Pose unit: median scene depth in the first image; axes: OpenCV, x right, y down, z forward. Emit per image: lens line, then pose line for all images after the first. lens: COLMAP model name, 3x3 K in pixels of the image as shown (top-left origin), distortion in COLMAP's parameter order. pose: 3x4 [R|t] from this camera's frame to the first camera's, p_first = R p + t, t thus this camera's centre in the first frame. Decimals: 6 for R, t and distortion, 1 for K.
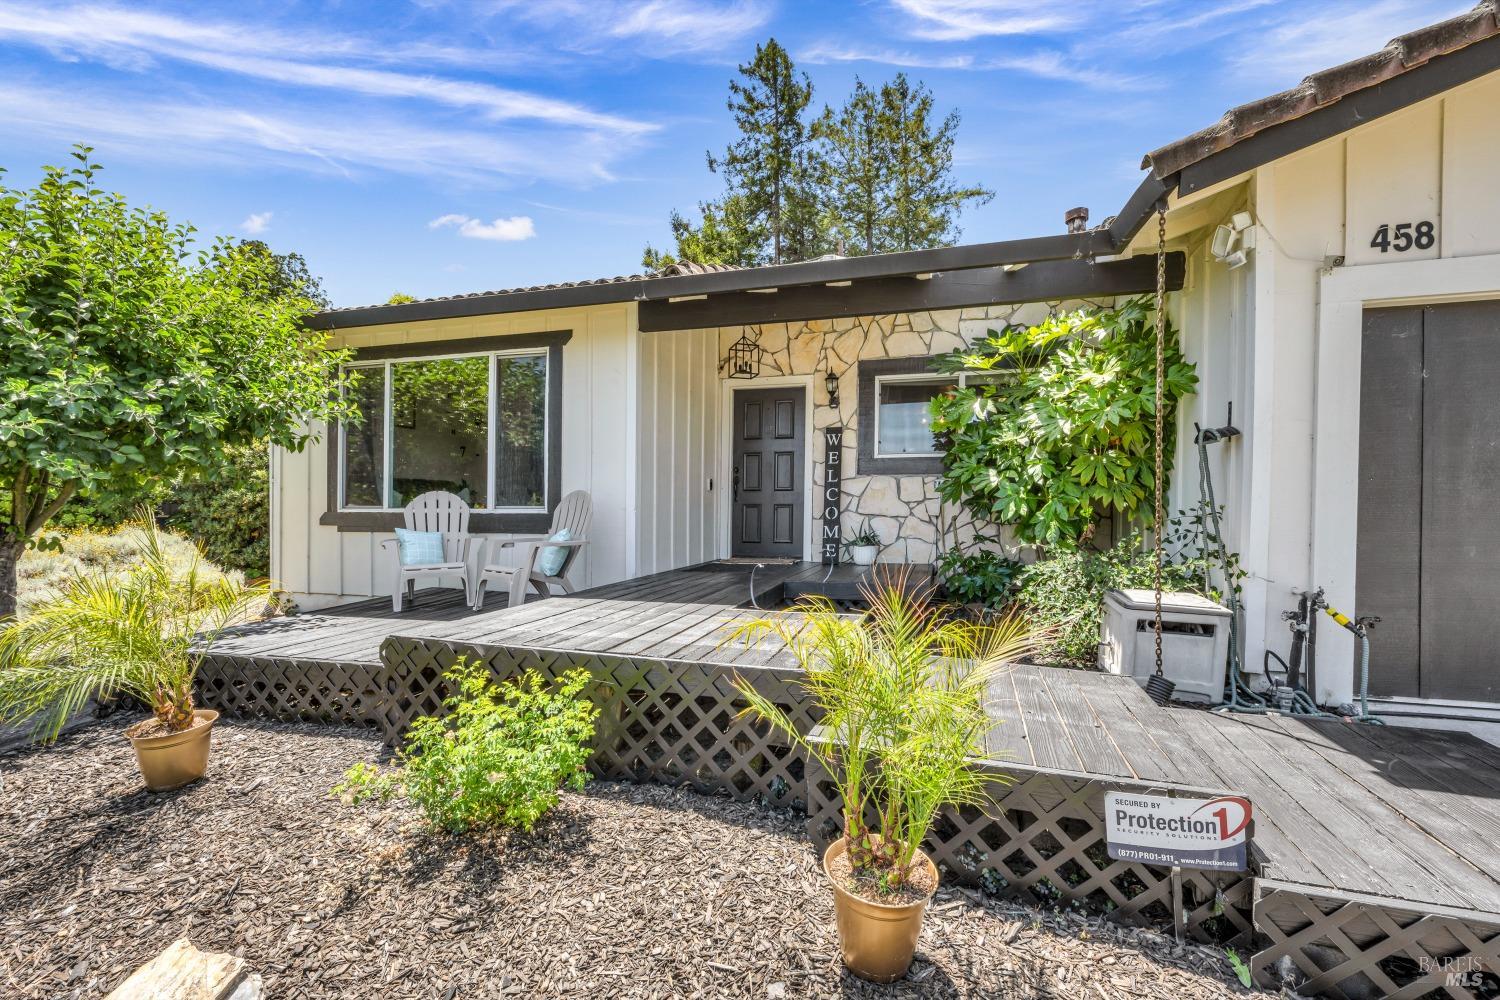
lens RADIAL K [[654.5, 0, 750.3], [0, 654.5, 515.6], [0, 0, 1]] dist [-0.000020, -0.000175]
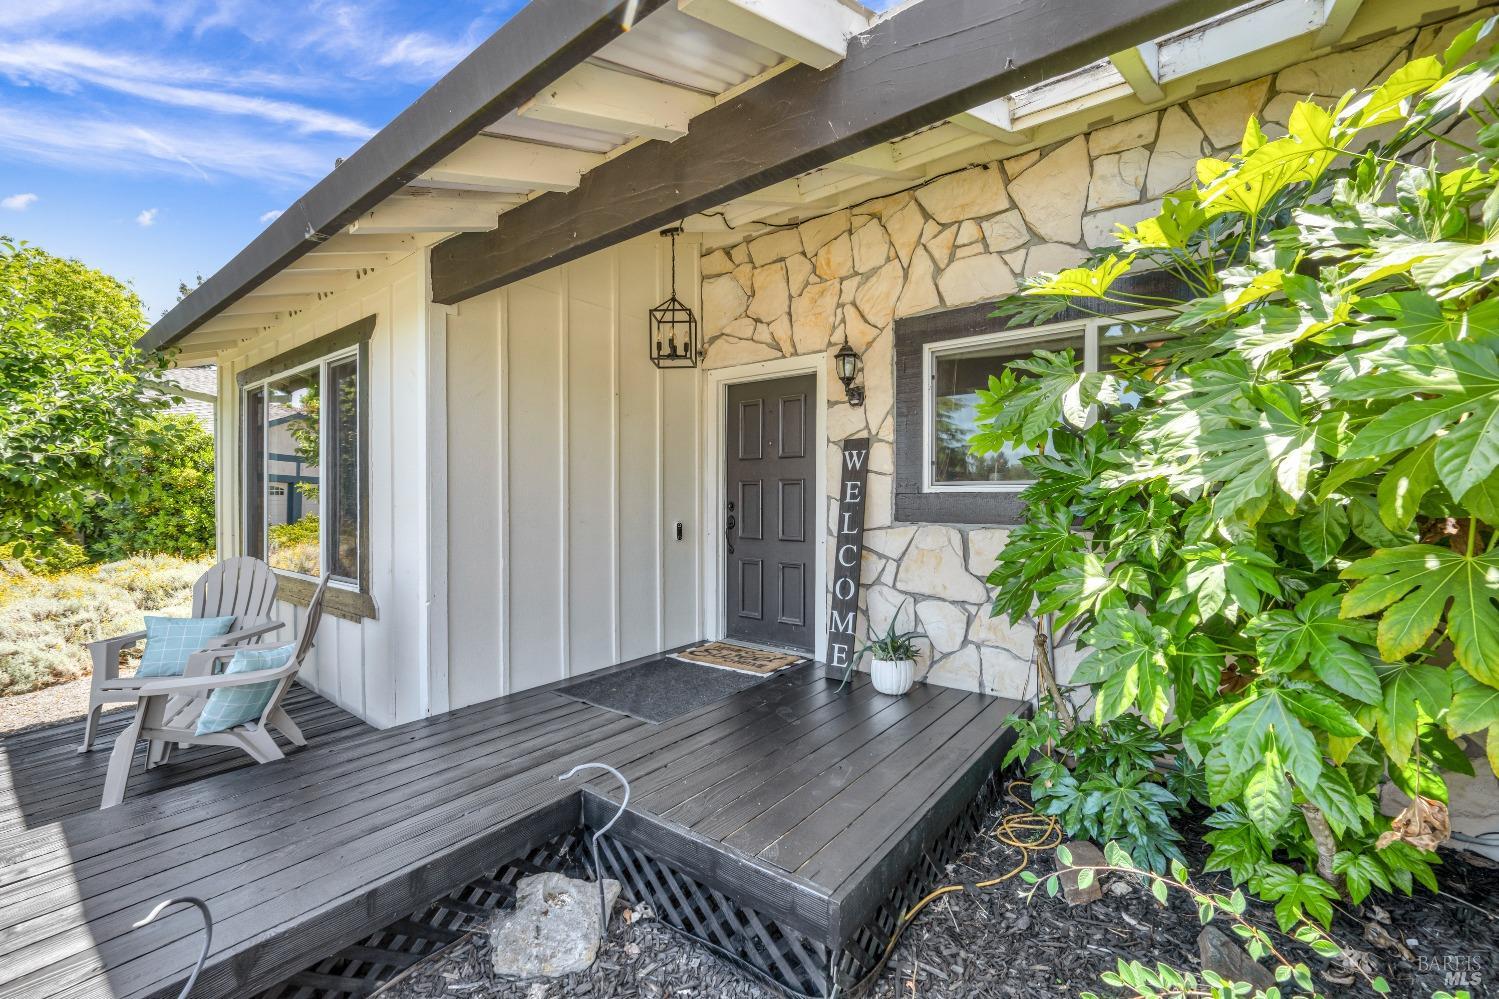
lens RADIAL K [[632.4, 0, 744.3], [0, 632.4, 497.8], [0, 0, 1]] dist [-0.001874, -0.000629]
pose [[0.933861, -0.005186, -0.357598, 0.239069], [0.001582, 0.999945, -0.010371, -0.077951], [0.357632, 0.009120, 0.933818, 0.447051]]
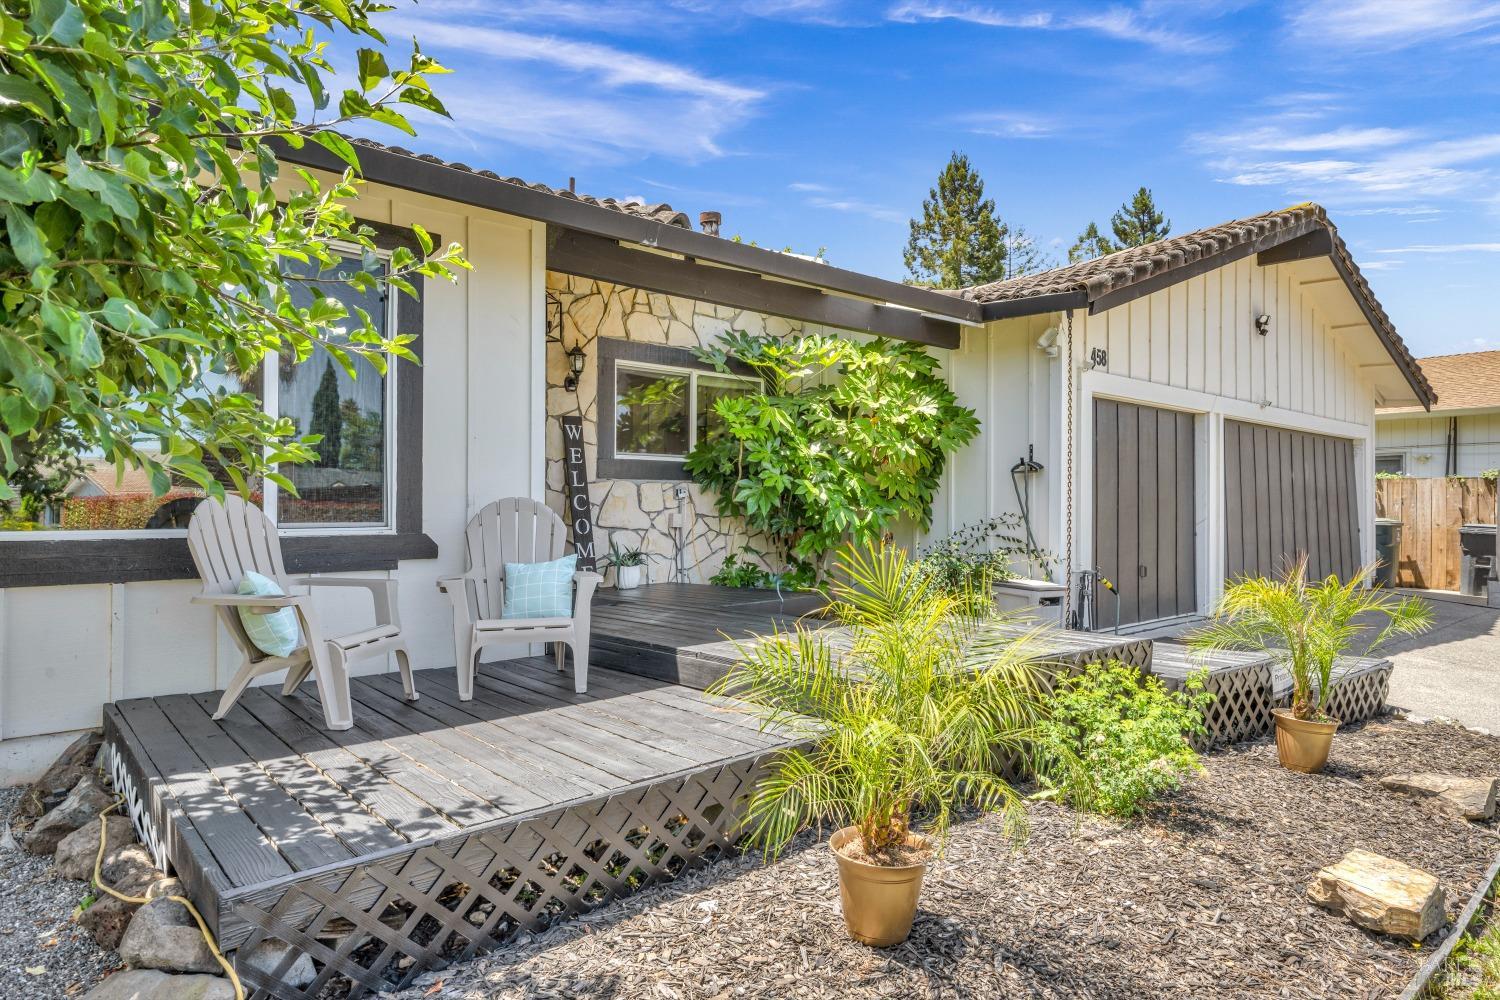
lens RADIAL K [[939.0, 0, 743.7], [0, 939.0, 506.7], [0, 0, 1]] dist [0.006059, 0.000302]
pose [[0.521288, 0.002030, 0.853378, -0.727261], [0.020129, 0.999690, -0.014674, -0.007184], [-0.853143, 0.024827, 0.521086, 0.251467]]
